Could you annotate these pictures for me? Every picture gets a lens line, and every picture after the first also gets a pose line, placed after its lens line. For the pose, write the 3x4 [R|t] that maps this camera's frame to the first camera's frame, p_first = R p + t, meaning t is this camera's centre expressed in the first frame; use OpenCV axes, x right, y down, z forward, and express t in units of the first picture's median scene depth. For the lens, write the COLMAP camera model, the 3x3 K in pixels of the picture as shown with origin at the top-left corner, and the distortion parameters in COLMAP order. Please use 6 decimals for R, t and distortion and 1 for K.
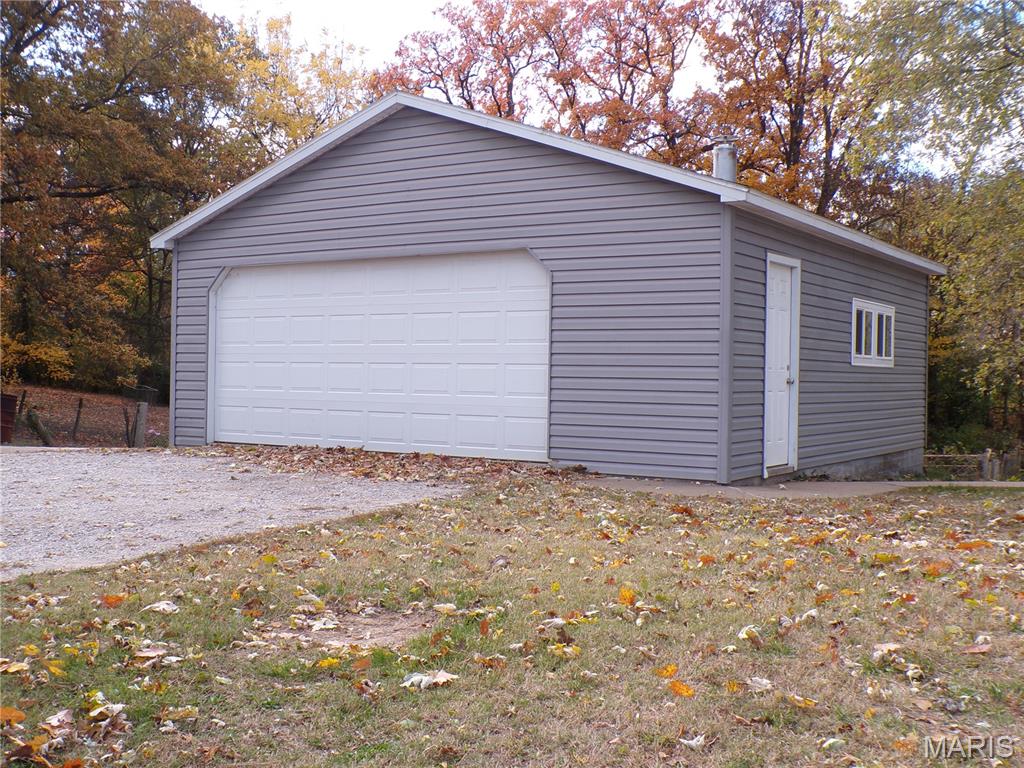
lens RADIAL K [[1194.4, 0, 511.7], [0, 1194.4, 382.3], [0, 0, 1]] dist [-0.031101, 0.000000]
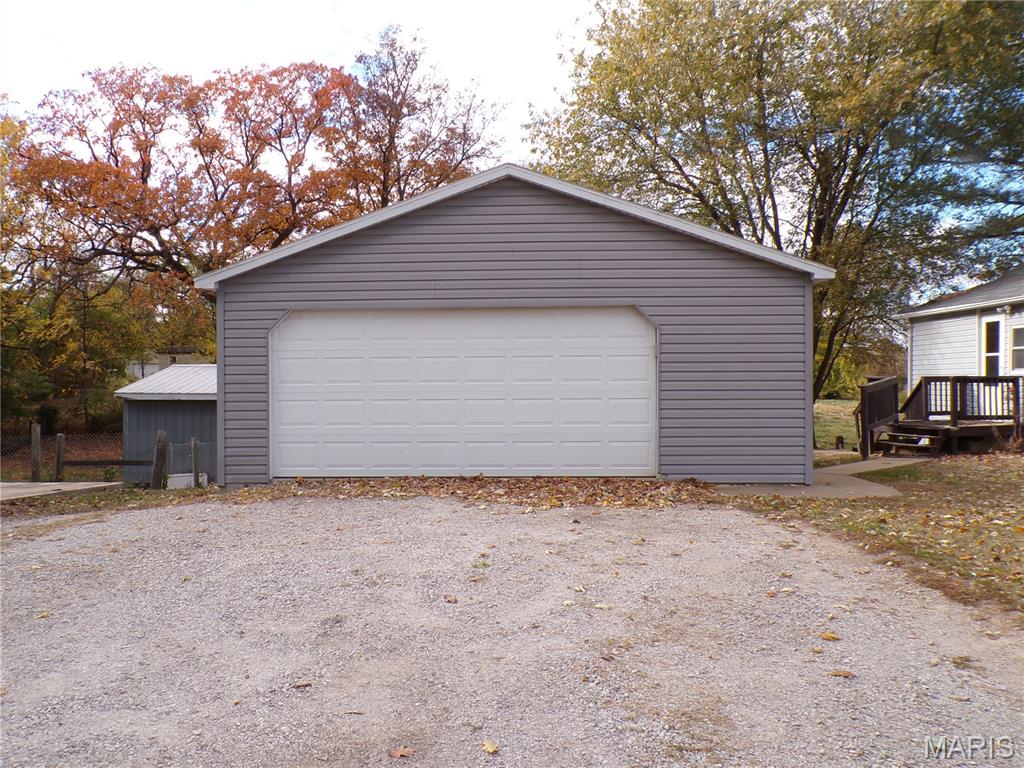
lens RADIAL K [[864.8, 0, 508.0], [0, 864.8, 388.0], [0, 0, 1]] dist [-0.022131, 0.035788]
pose [[0.850511, -0.024337, 0.525393, -0.560965], [0.021353, 0.999703, 0.011741, -0.038983], [-0.525523, 0.001232, 0.850779, 0.301422]]
